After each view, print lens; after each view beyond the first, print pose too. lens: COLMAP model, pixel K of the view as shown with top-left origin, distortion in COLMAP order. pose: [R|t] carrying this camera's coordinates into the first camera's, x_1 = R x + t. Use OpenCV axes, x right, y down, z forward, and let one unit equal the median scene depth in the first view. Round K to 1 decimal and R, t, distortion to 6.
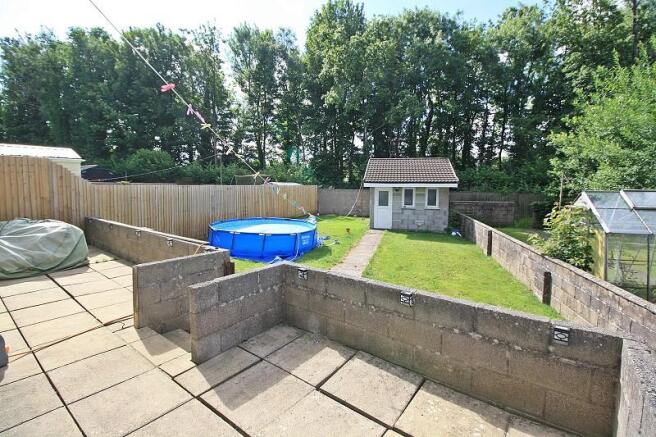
lens RADIAL K [[305.6, 0, 334.0], [0, 305.6, 208.3], [0, 0, 1]] dist [-0.000440, -0.000472]
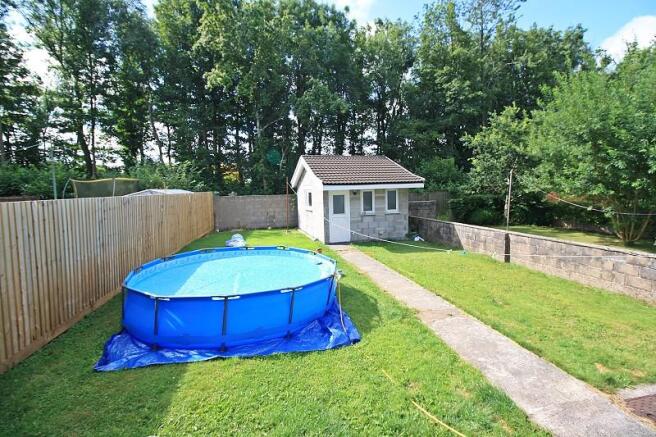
lens RADIAL K [[309.8, 0, 325.6], [0, 309.8, 208.4], [0, 0, 1]] dist [-0.002556, -0.000753]
pose [[0.877255, -0.062467, 0.475943, -0.239270], [0.068754, 0.997625, 0.004210, -0.026038], [-0.475075, 0.029030, 0.879466, 0.285299]]
